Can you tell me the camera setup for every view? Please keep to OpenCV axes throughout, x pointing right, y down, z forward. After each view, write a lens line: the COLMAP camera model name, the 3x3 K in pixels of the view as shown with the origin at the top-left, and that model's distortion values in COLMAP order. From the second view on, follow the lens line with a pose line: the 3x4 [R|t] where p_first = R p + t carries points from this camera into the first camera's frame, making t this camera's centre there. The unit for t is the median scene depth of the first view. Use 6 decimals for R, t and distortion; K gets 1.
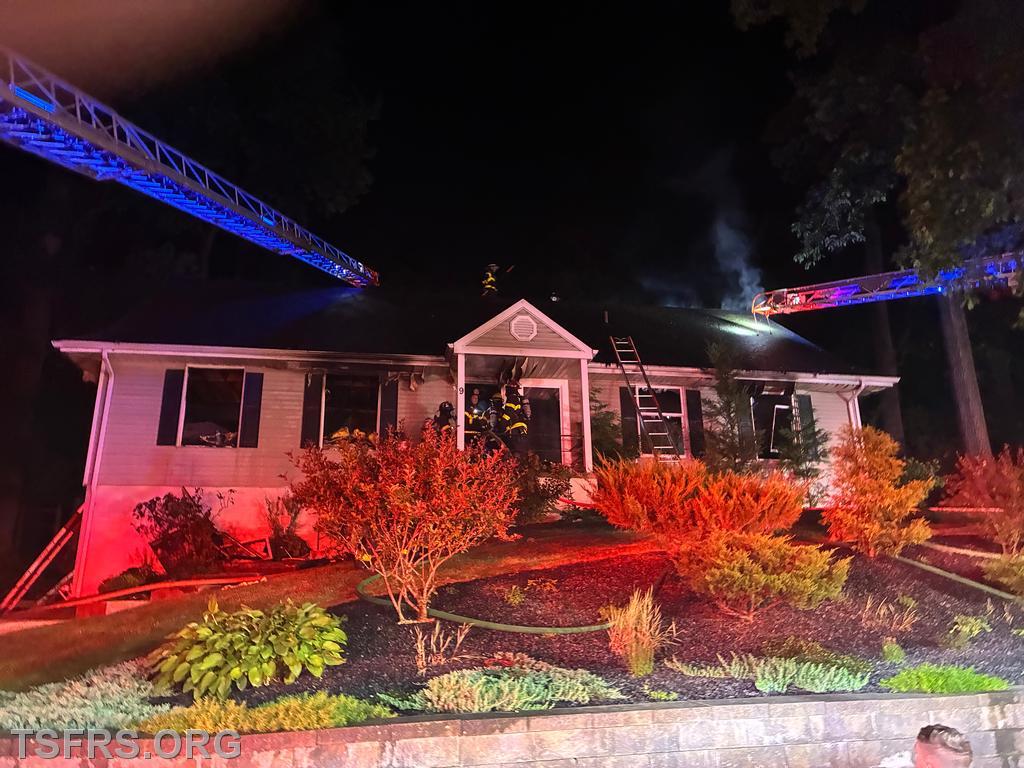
lens RADIAL K [[786.5, 0, 526.4], [0, 786.5, 383.9], [0, 0, 1]] dist [0.059248, -0.084878]
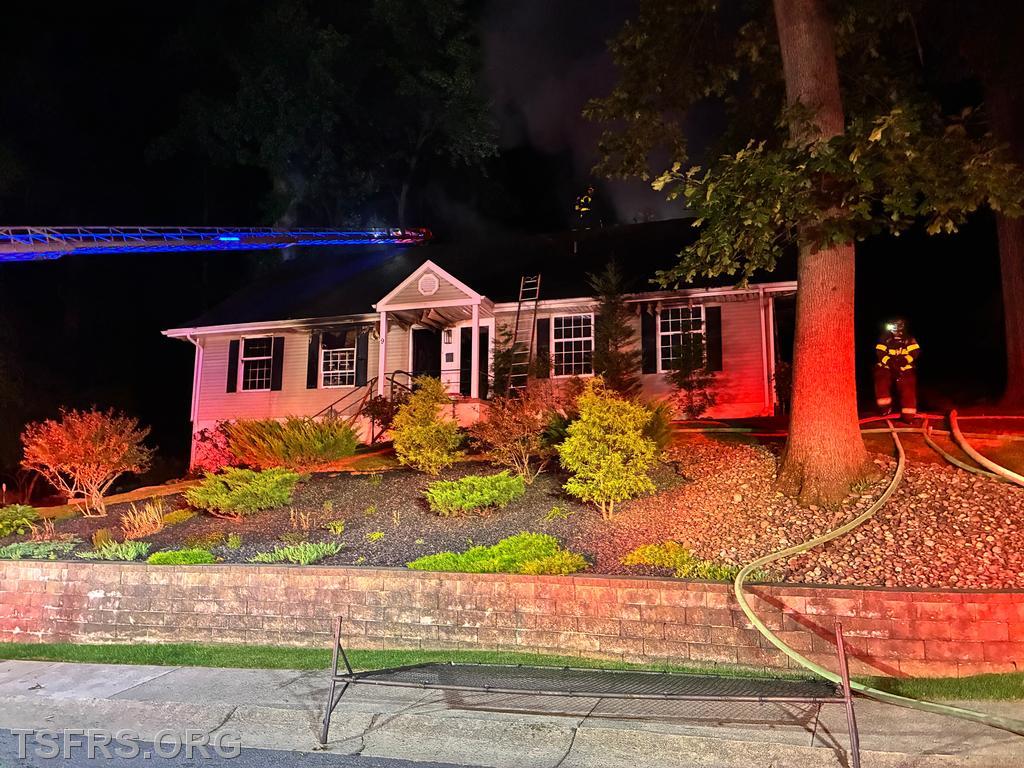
lens RADIAL K [[786.5, 0, 526.4], [0, 786.5, 383.9], [0, 0, 1]] dist [0.059248, -0.084878]
pose [[0.873973, -0.052107, -0.483174, 0.721642], [0.120227, 0.986512, 0.111081, -0.035831], [0.470869, -0.155172, 0.868449, -0.030605]]
